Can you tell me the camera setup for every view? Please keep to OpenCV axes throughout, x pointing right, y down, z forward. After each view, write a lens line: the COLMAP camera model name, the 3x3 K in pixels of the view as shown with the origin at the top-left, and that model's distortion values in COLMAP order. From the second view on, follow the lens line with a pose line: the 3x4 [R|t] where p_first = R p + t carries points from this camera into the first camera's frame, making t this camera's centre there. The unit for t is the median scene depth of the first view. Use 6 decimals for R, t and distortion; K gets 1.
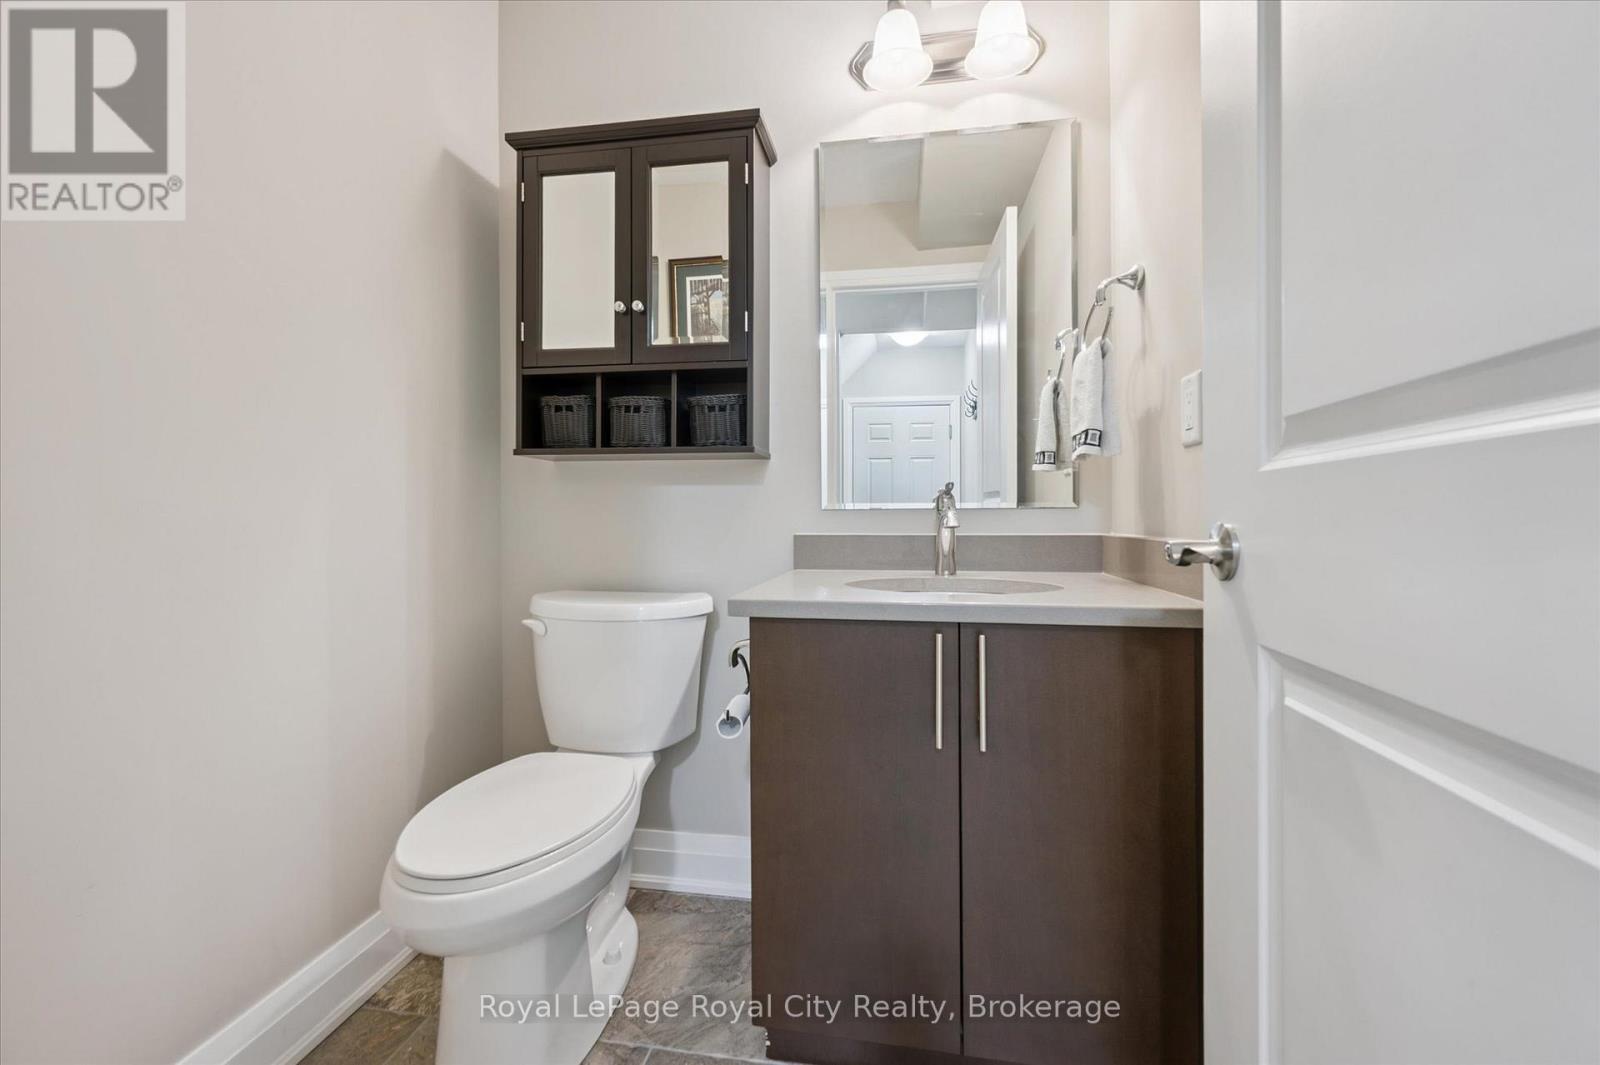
lens RADIAL K [[680.0, 0, 794.4], [0, 680.0, 523.1], [0, 0, 1]] dist [-0.000405, 0.000310]
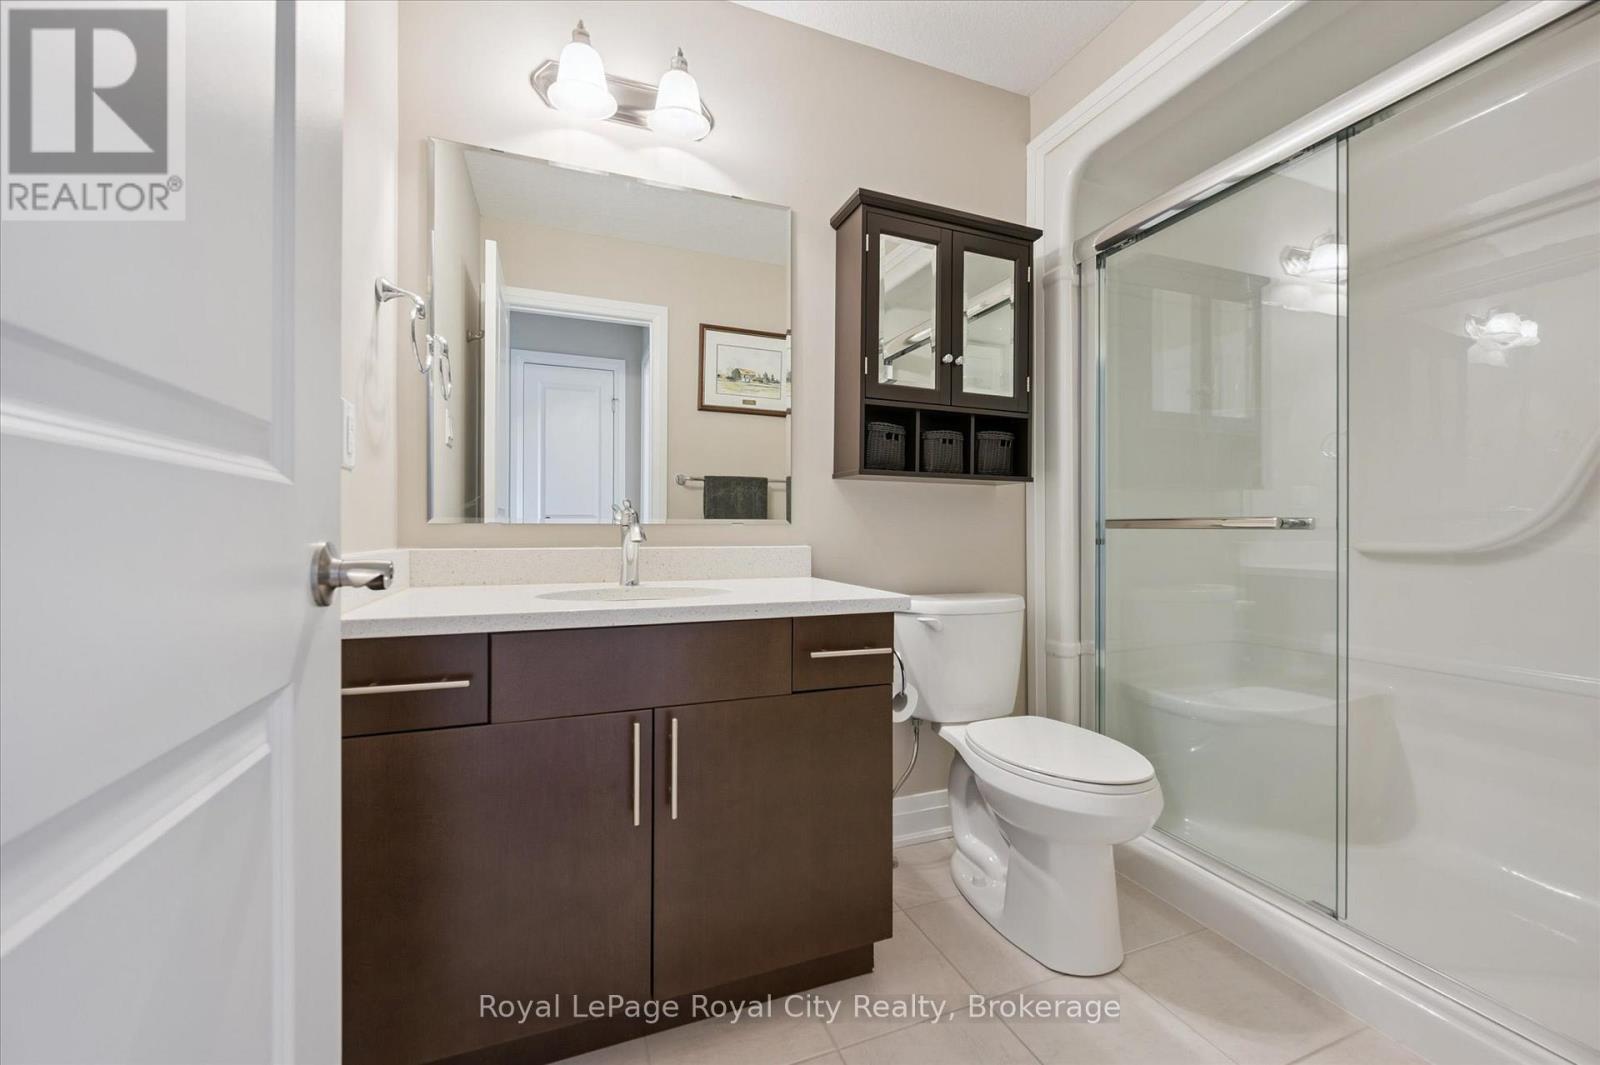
lens RADIAL K [[631.4, 0, 793.6], [0, 631.4, 539.4], [0, 0, 1]] dist [-0.000874, -0.000034]
pose [[0.860312, -0.004407, 0.509749, -1.069379], [0.002583, 0.999987, 0.004287, 0.003602], [-0.509761, -0.002371, 0.860313, 0.157073]]
